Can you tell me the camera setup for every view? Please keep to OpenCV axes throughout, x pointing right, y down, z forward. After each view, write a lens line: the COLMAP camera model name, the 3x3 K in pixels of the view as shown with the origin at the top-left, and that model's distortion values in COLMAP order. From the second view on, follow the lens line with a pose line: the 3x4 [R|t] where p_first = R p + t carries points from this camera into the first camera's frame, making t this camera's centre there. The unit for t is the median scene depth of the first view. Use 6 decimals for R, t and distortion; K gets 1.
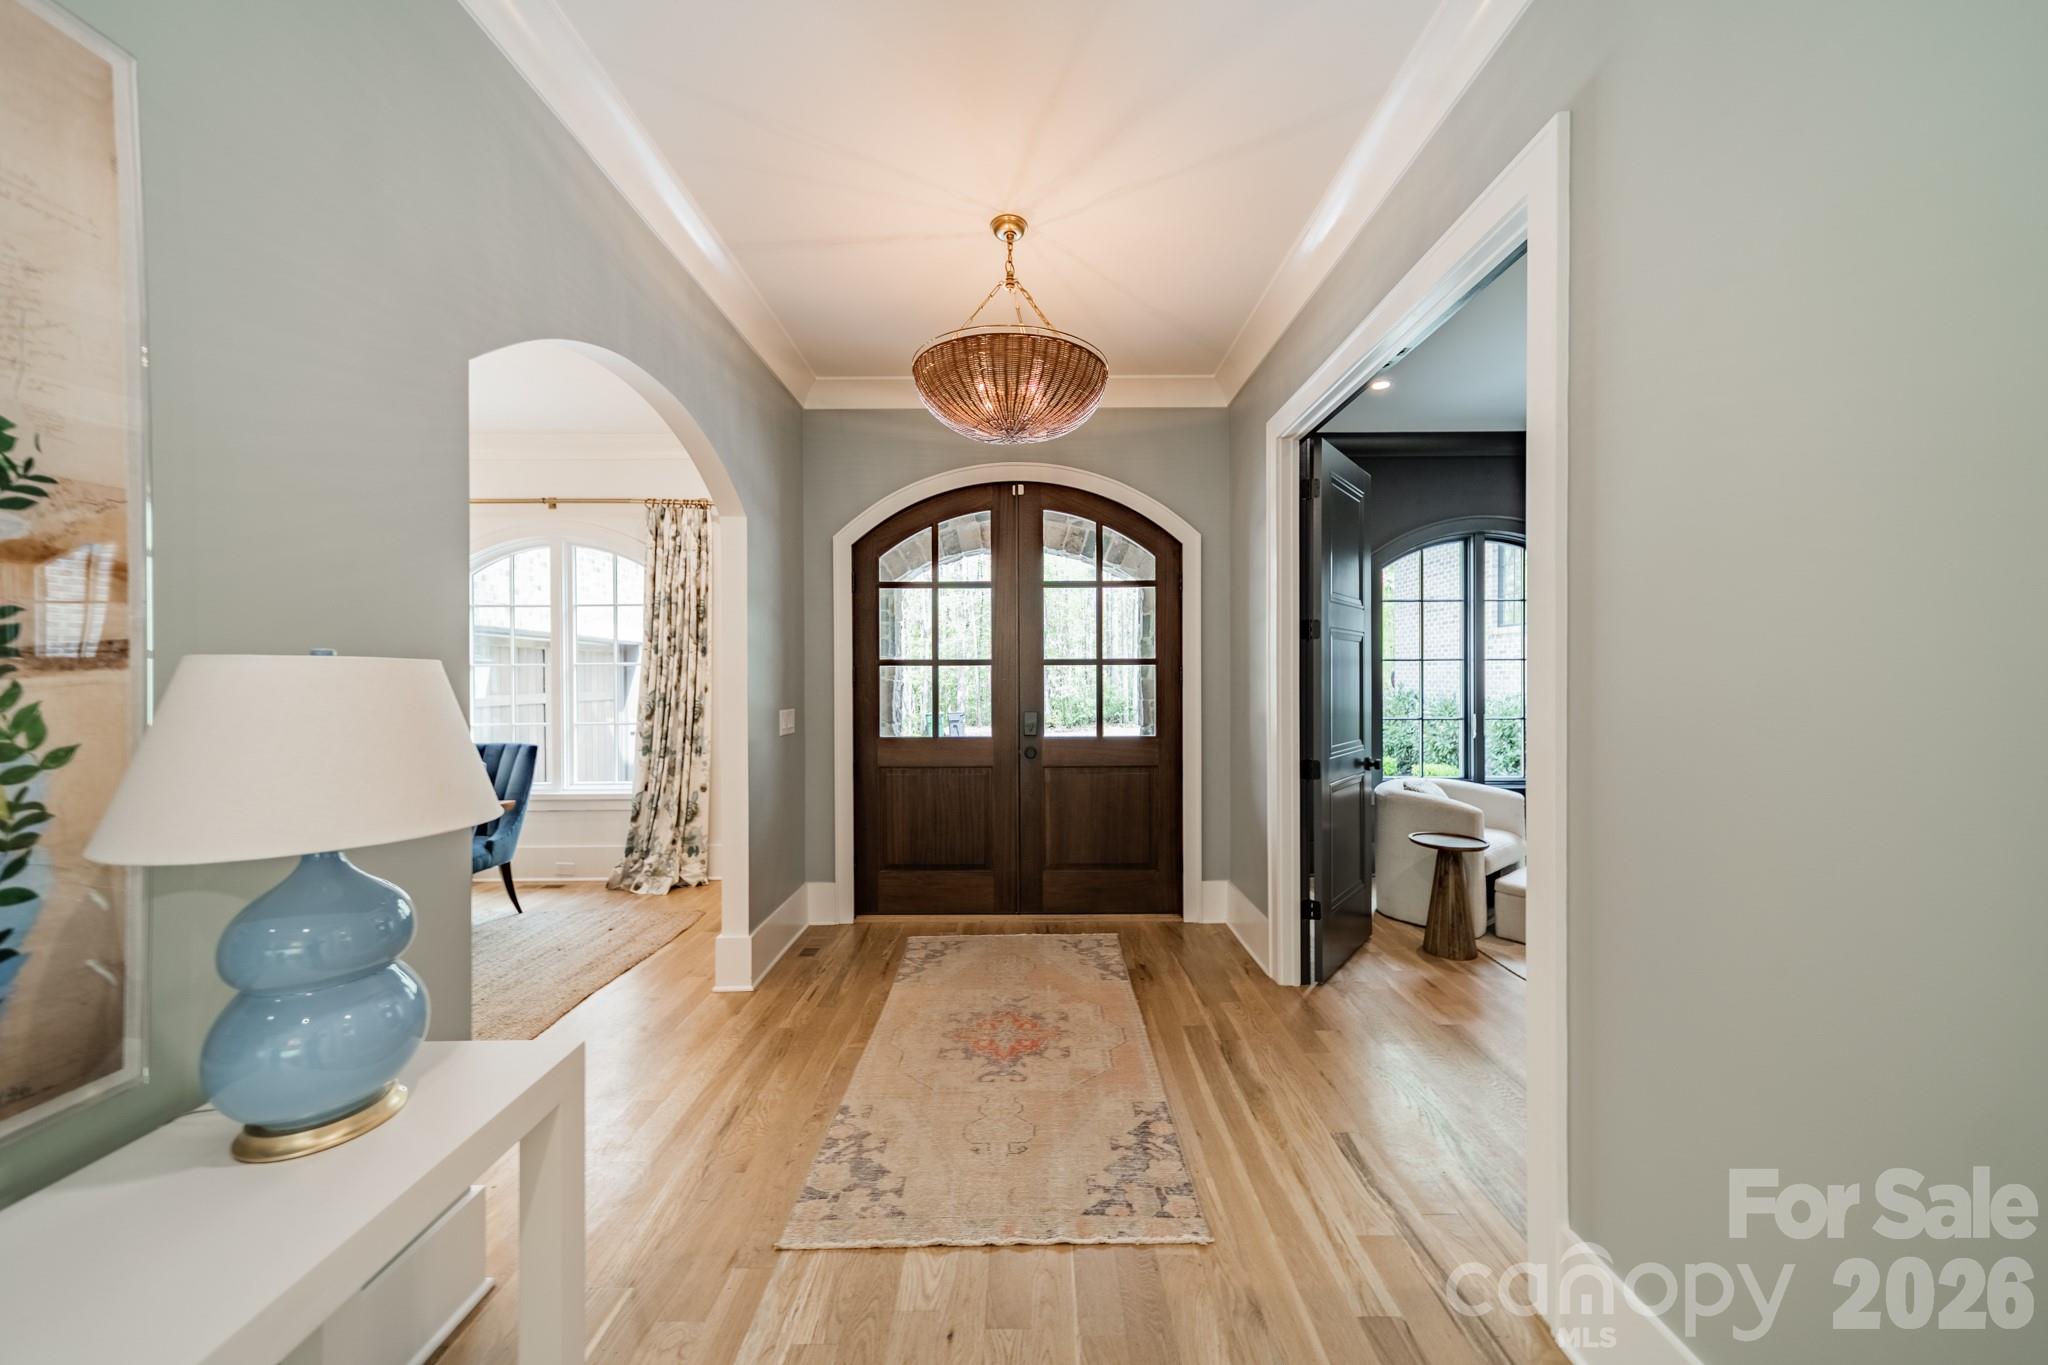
lens RADIAL K [[719.4, 0, 1036.4], [0, 719.4, 682.9], [0, 0, 1]] dist [0.009700, 0.000301]
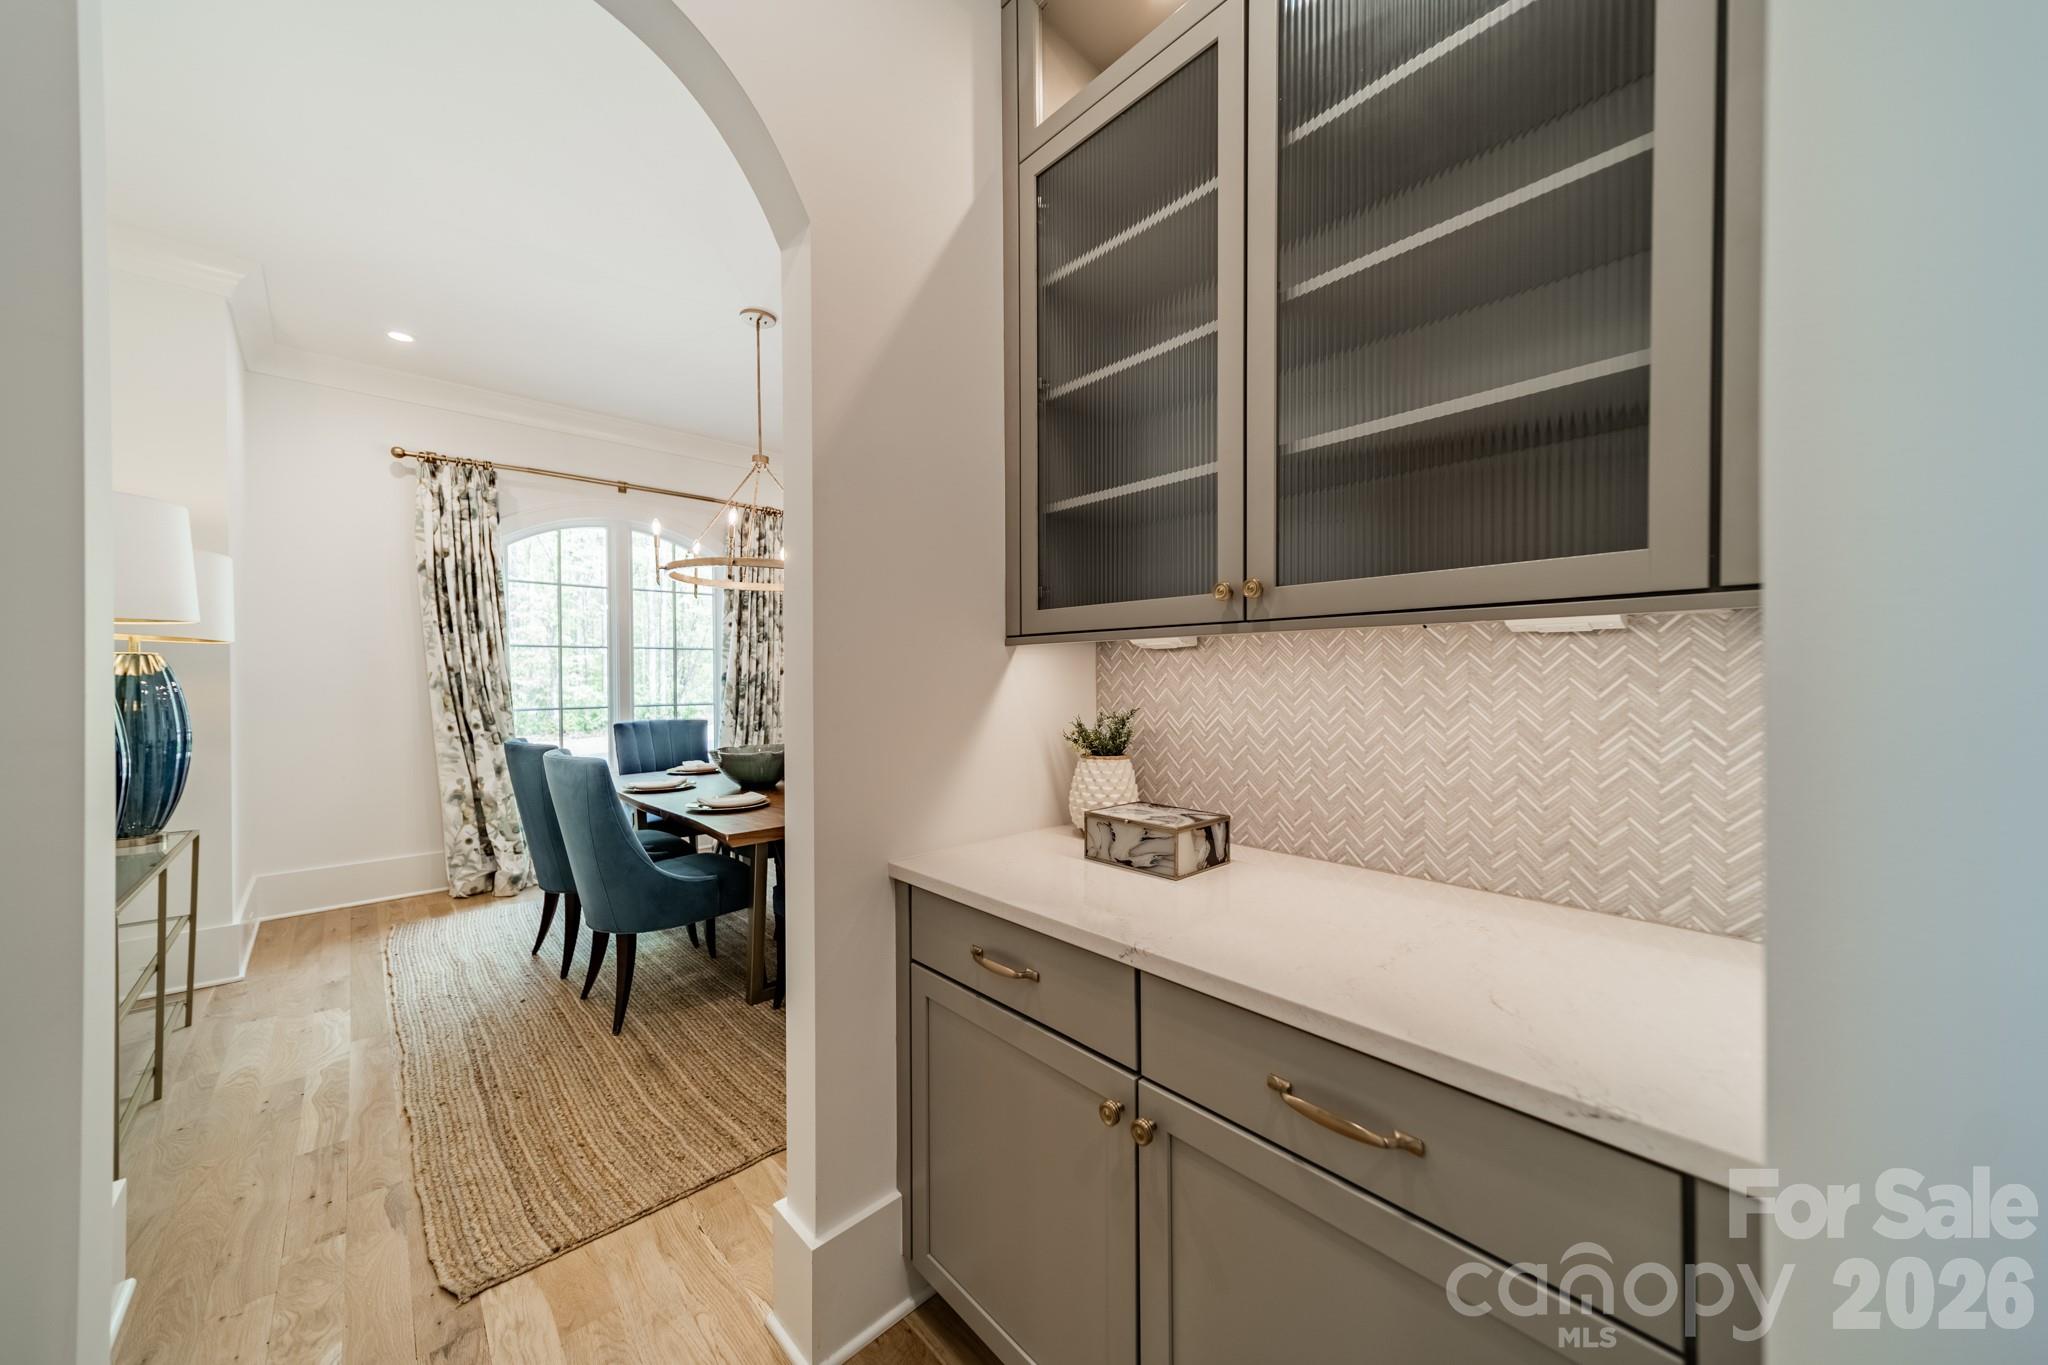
lens RADIAL K [[719.4, 0, 1030.4], [0, 719.4, 678.6], [0, 0, 1]] dist [0.009700, 0.000301]
pose [[0.728773, -0.002683, 0.684750, -1.162059], [0.001470, 0.999996, 0.002354, 0.021164], [-0.684754, -0.000709, 0.728774, -0.154357]]
